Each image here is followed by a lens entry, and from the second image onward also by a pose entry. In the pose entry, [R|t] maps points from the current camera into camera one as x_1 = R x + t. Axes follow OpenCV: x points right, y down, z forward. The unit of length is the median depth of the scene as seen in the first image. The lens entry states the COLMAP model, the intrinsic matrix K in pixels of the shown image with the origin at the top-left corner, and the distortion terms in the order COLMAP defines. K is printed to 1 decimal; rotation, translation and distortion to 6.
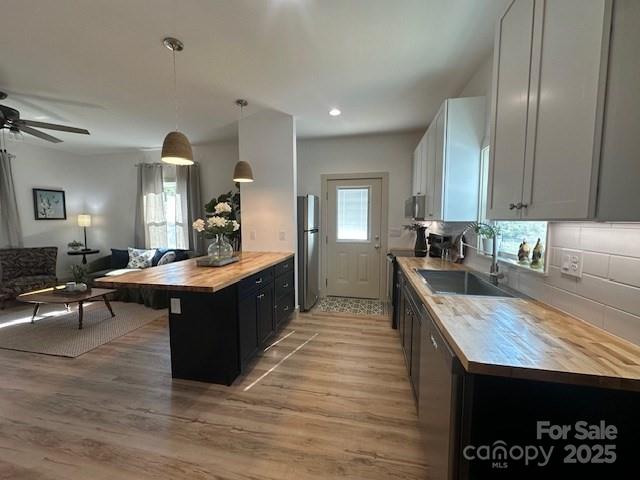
lens RADIAL K [[249.8, 0, 321.1], [0, 249.8, 239.7], [0, 0, 1]] dist [-0.002753, 0.000537]
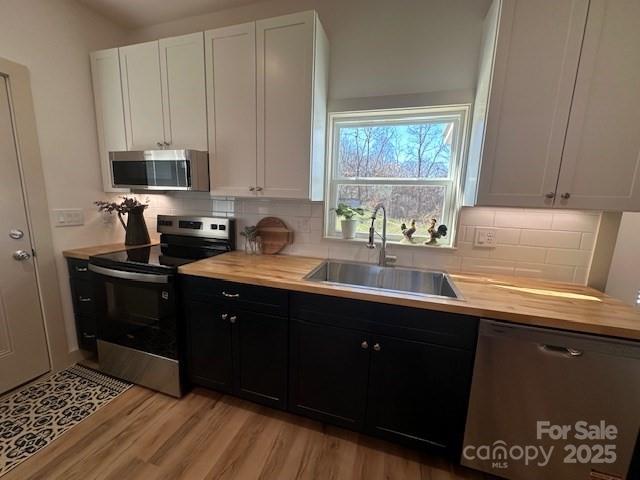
lens RADIAL K [[249.8, 0, 324.6], [0, 249.8, 242.0], [0, 0, 1]] dist [-0.002753, 0.000537]
pose [[0.097357, -0.161734, 0.982020, -0.107073], [0.043195, 0.986464, 0.158184, -0.034460], [-0.994312, 0.027018, 0.103026, 0.435339]]
